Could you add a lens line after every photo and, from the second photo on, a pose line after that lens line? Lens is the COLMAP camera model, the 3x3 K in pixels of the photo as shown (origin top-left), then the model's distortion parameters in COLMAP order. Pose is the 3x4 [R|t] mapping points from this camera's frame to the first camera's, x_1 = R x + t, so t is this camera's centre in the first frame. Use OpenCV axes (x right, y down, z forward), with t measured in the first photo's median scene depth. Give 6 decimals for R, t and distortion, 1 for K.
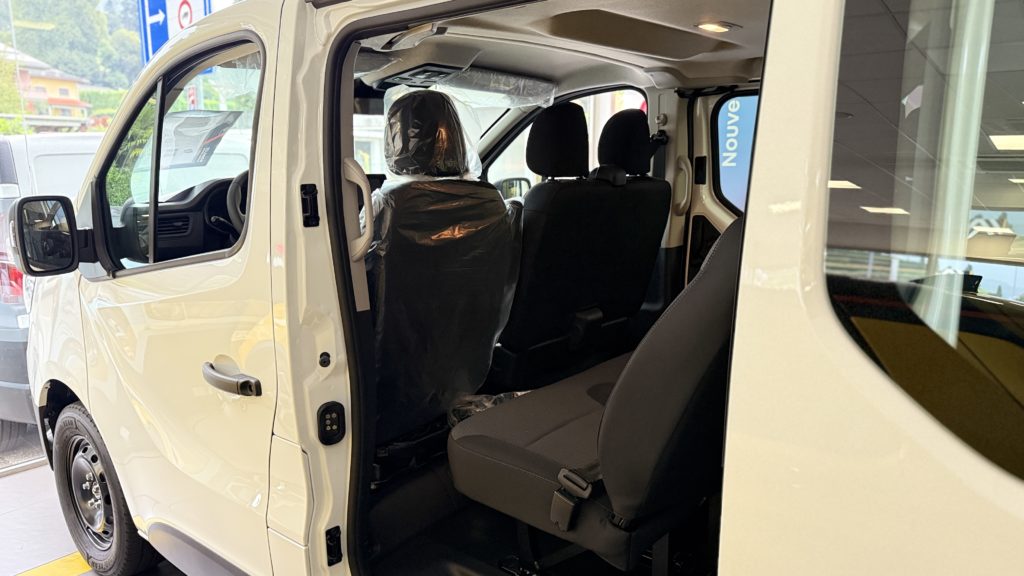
lens RADIAL K [[709.5, 0, 512.0], [0, 709.5, 288.0], [0, 0, 1]] dist [0.051666, -0.080904]
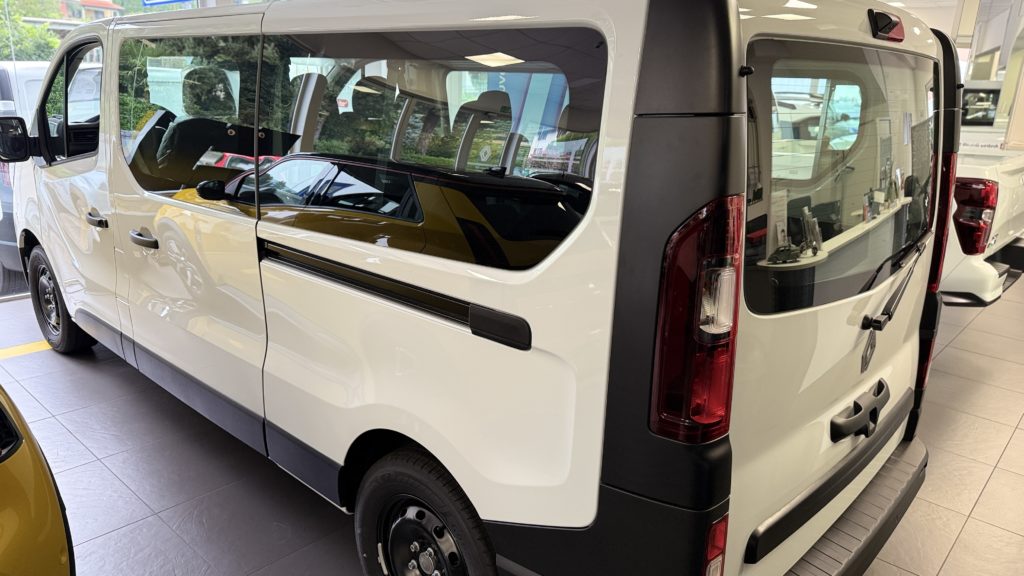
lens RADIAL K [[709.5, 0, 512.0], [0, 709.5, 288.0], [0, 0, 1]] dist [0.051666, -0.080904]
pose [[0.997865, 0.054706, -0.035680, 0.580302], [-0.050677, 0.993134, 0.105433, 0.036561], [0.041203, -0.103400, 0.993786, -0.640869]]
